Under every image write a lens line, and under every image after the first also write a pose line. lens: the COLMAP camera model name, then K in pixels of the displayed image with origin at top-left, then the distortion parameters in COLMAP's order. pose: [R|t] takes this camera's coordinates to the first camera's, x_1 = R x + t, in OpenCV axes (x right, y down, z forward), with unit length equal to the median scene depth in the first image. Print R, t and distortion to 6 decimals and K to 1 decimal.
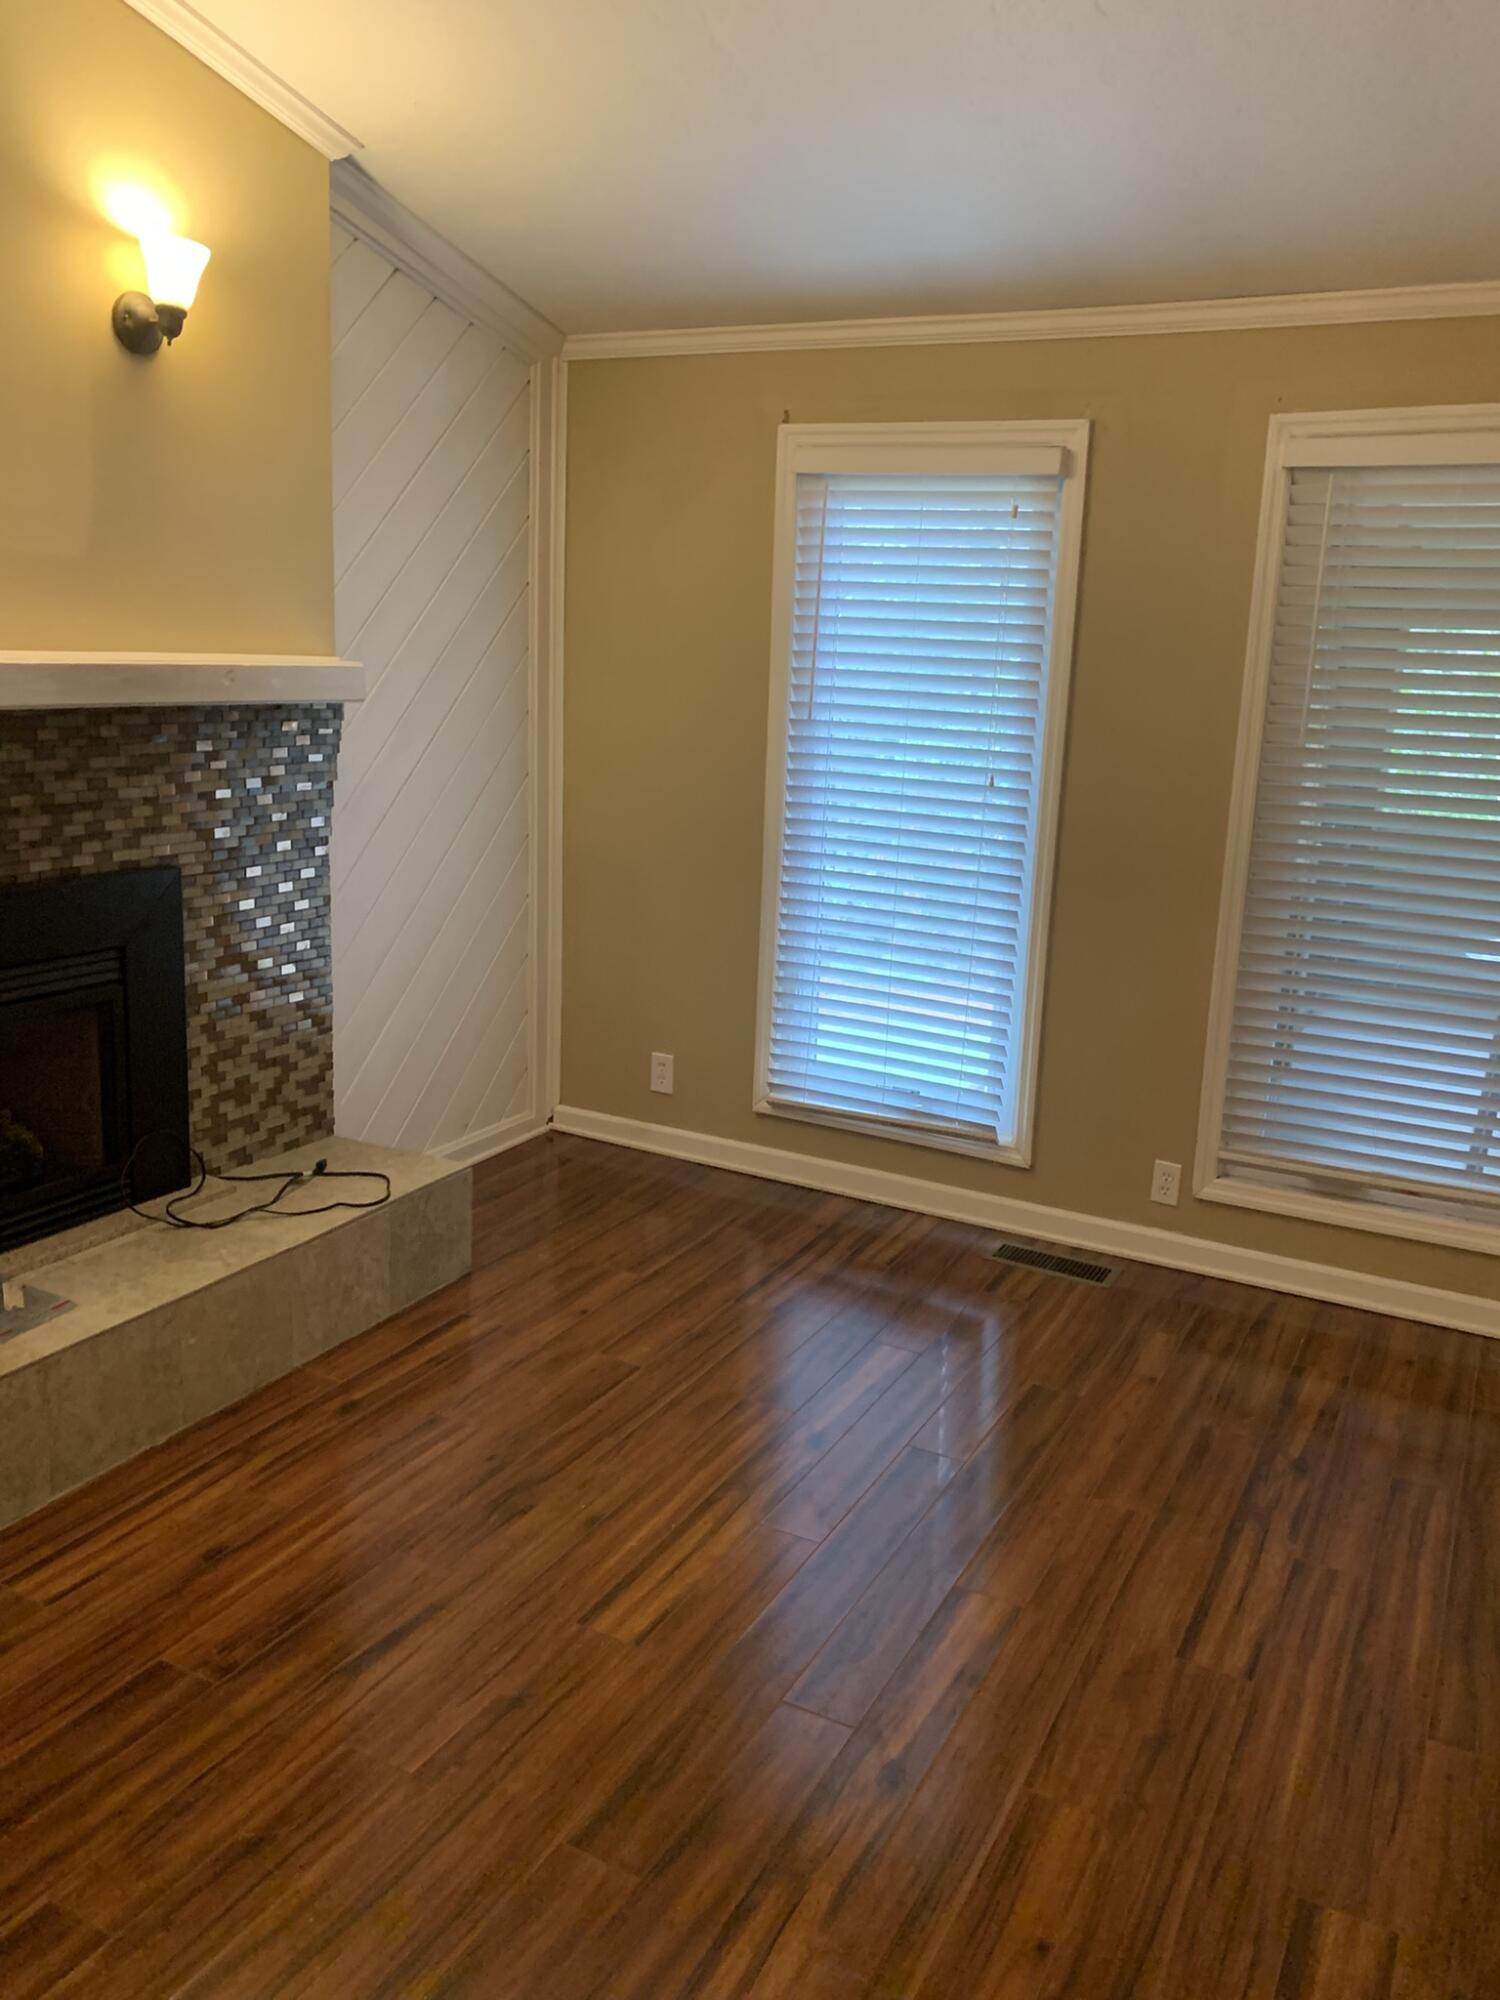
lens RADIAL K [[1517.5, 0, 764.7], [0, 1517.5, 1009.0], [0, 0, 1]] dist [0.028546, -0.030837]
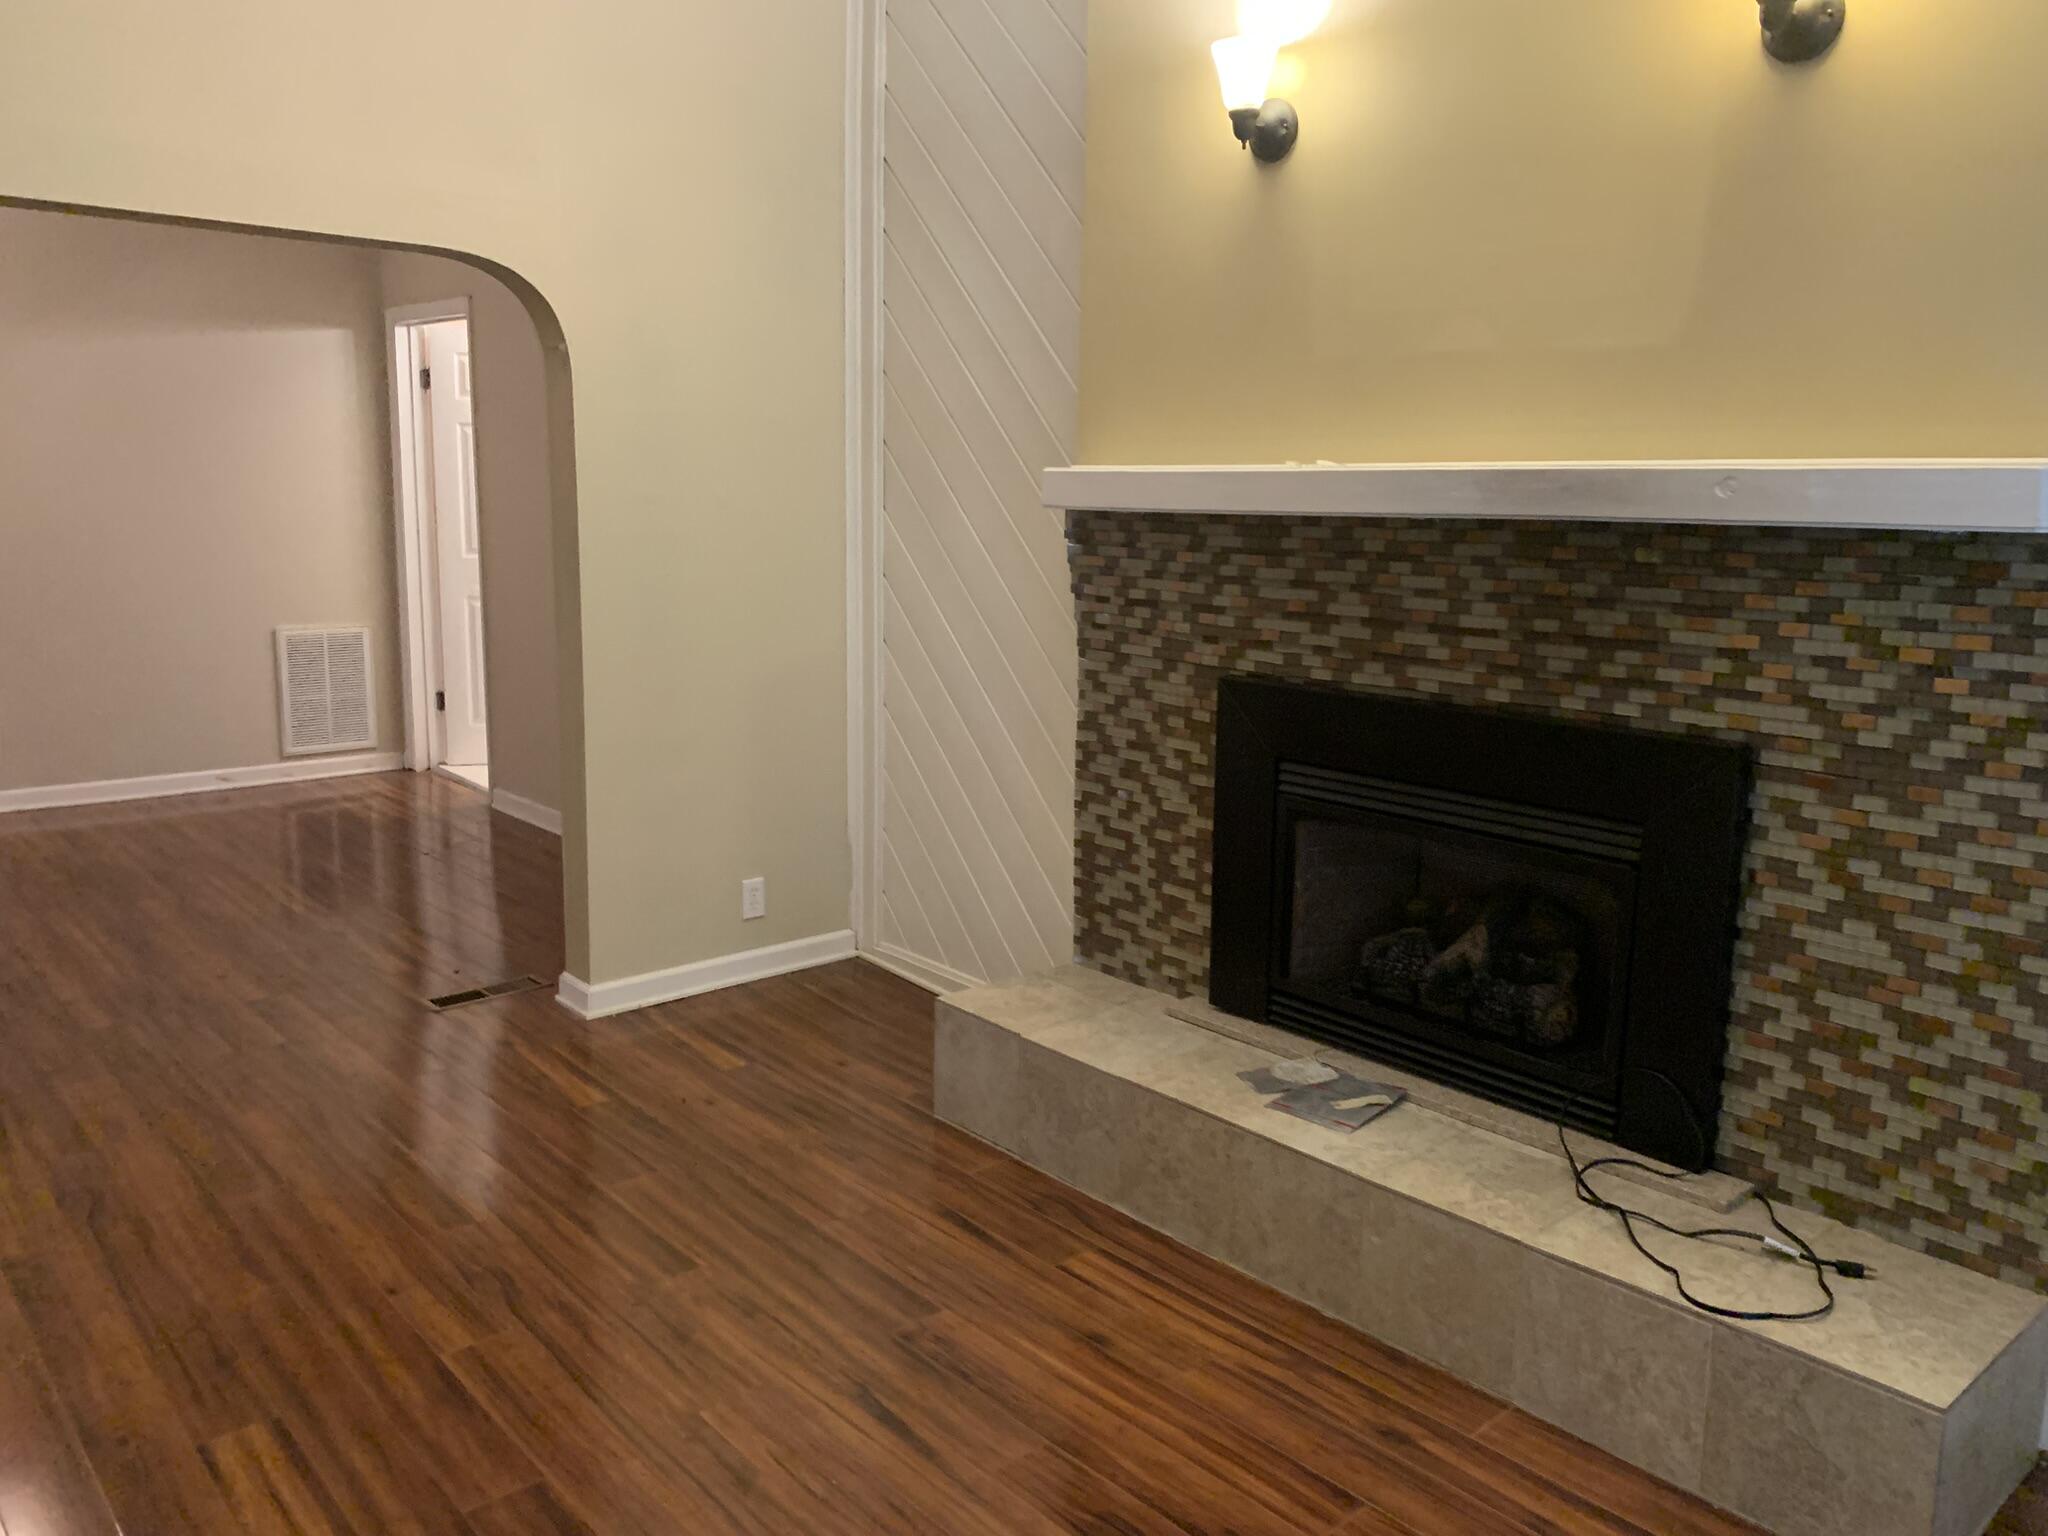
lens RADIAL K [[1553.9, 0, 975.5], [0, 1553.9, 749.6], [0, 0, 1]] dist [0.028546, -0.030837]
pose [[-0.375181, 0.117948, -0.919417, 0.445918], [-0.237077, 0.946673, 0.218187, -0.168061], [0.896121, 0.299832, -0.327211, 0.910866]]
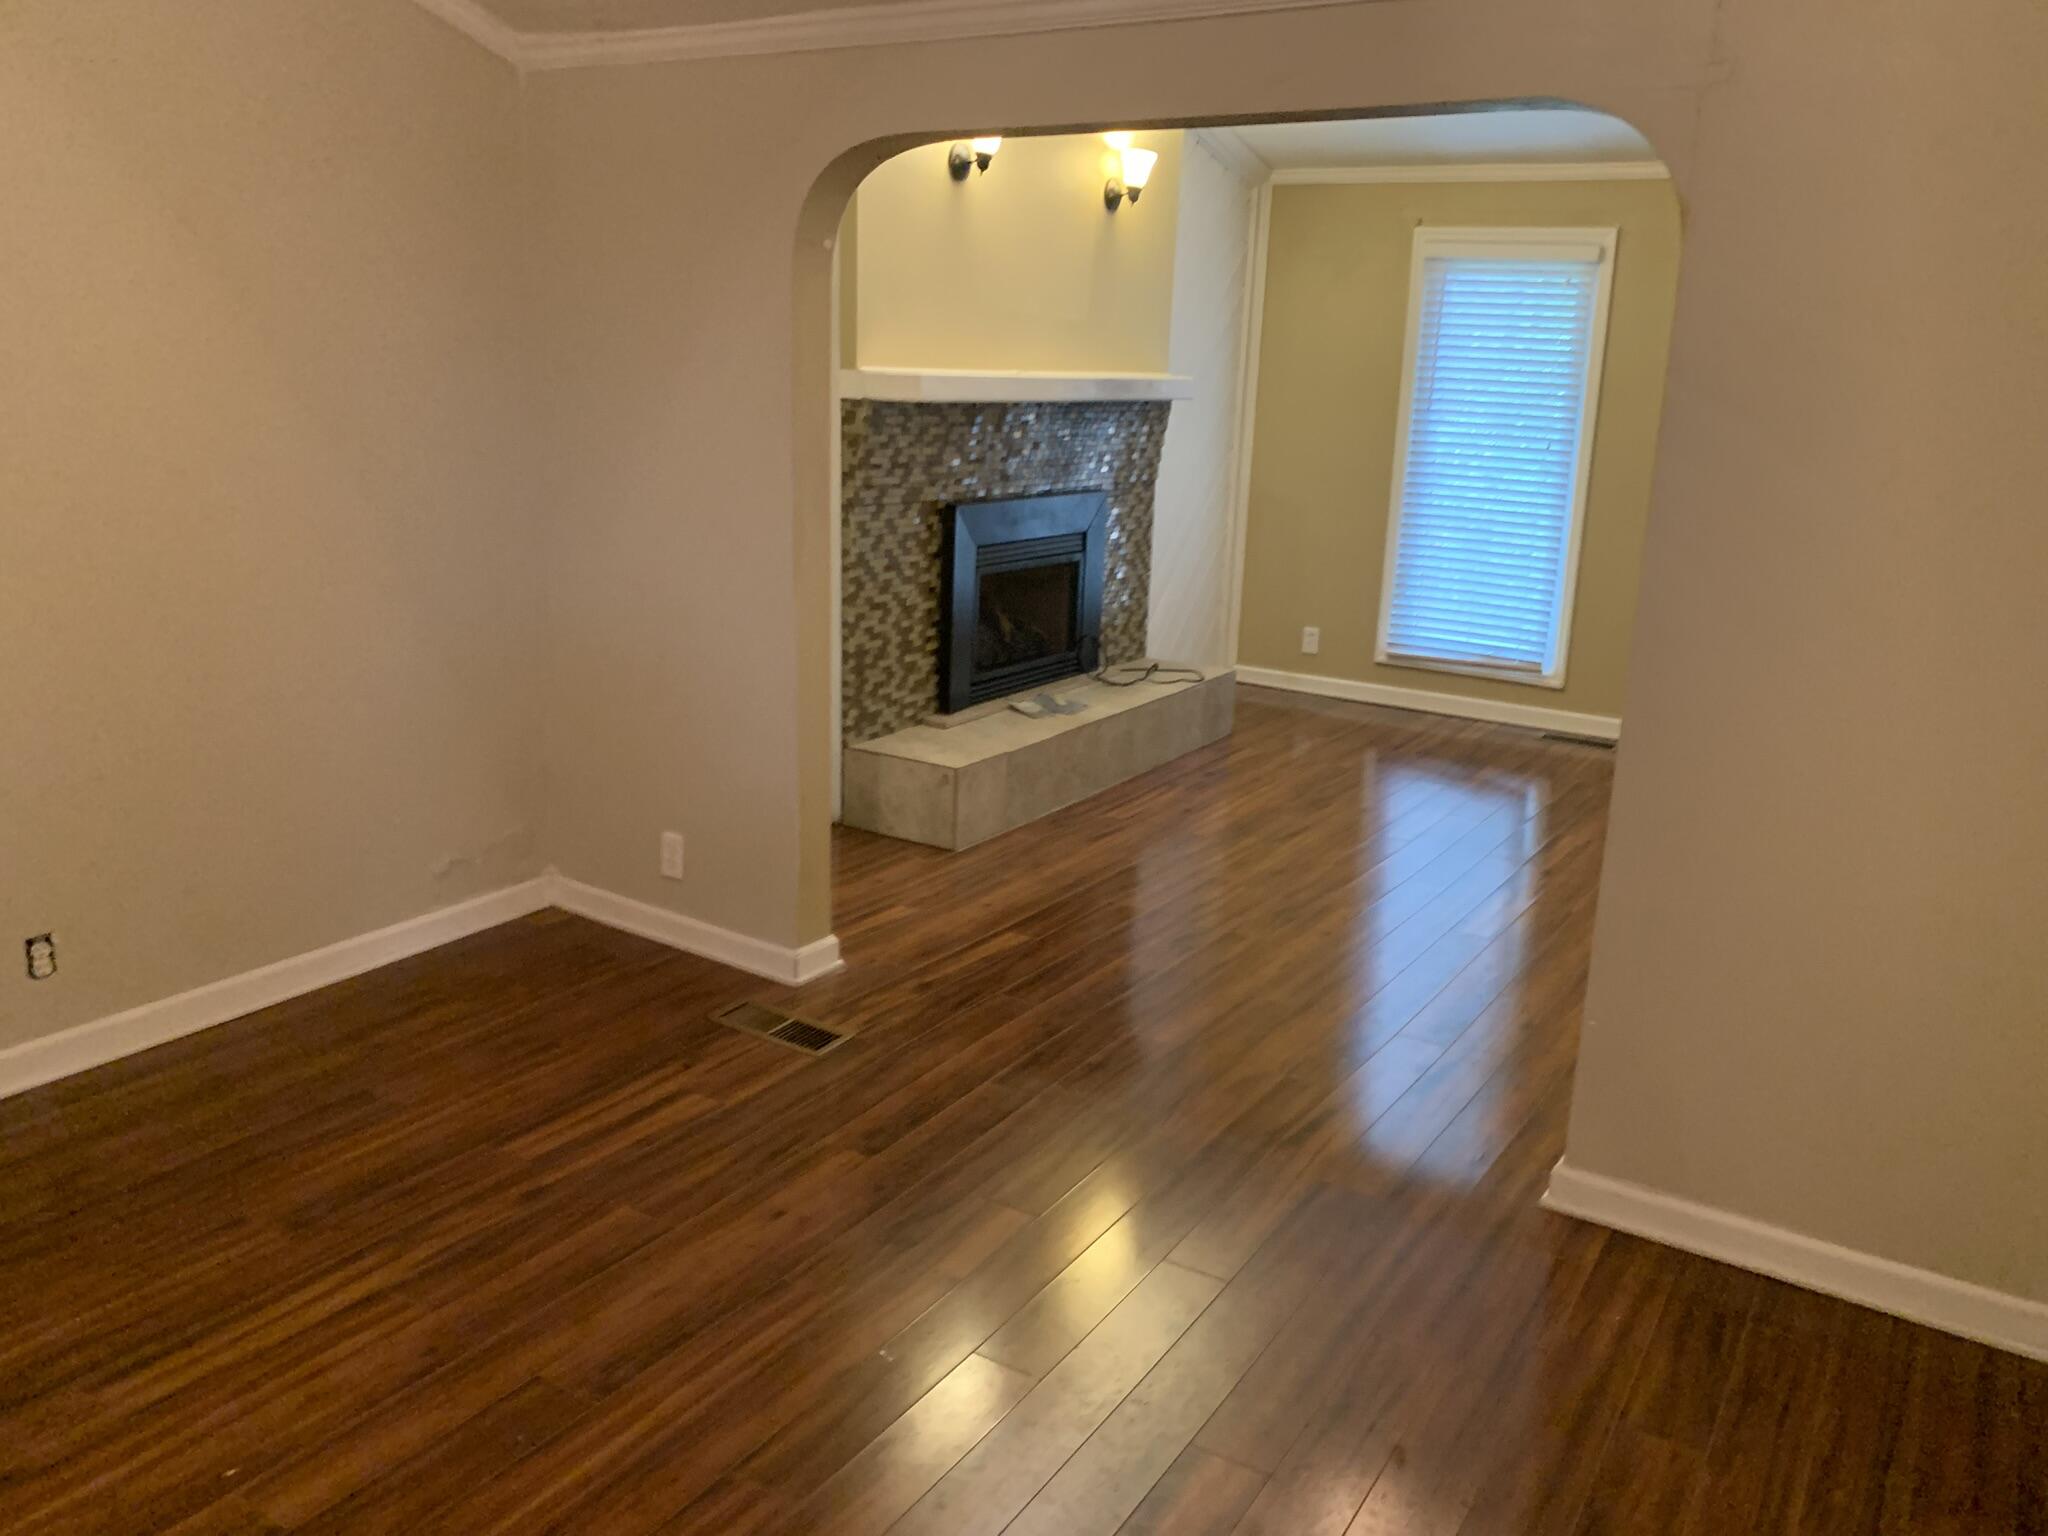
lens RADIAL K [[1553.9, 0, 1024.9], [0, 1553.9, 819.5], [0, 0, 1]] dist [0.028546, -0.030837]
pose [[0.997263, 0.016432, -0.072093, -0.342196], [-0.012783, 0.998628, 0.050790, 0.210152], [0.072828, -0.049729, 0.996104, -0.899431]]
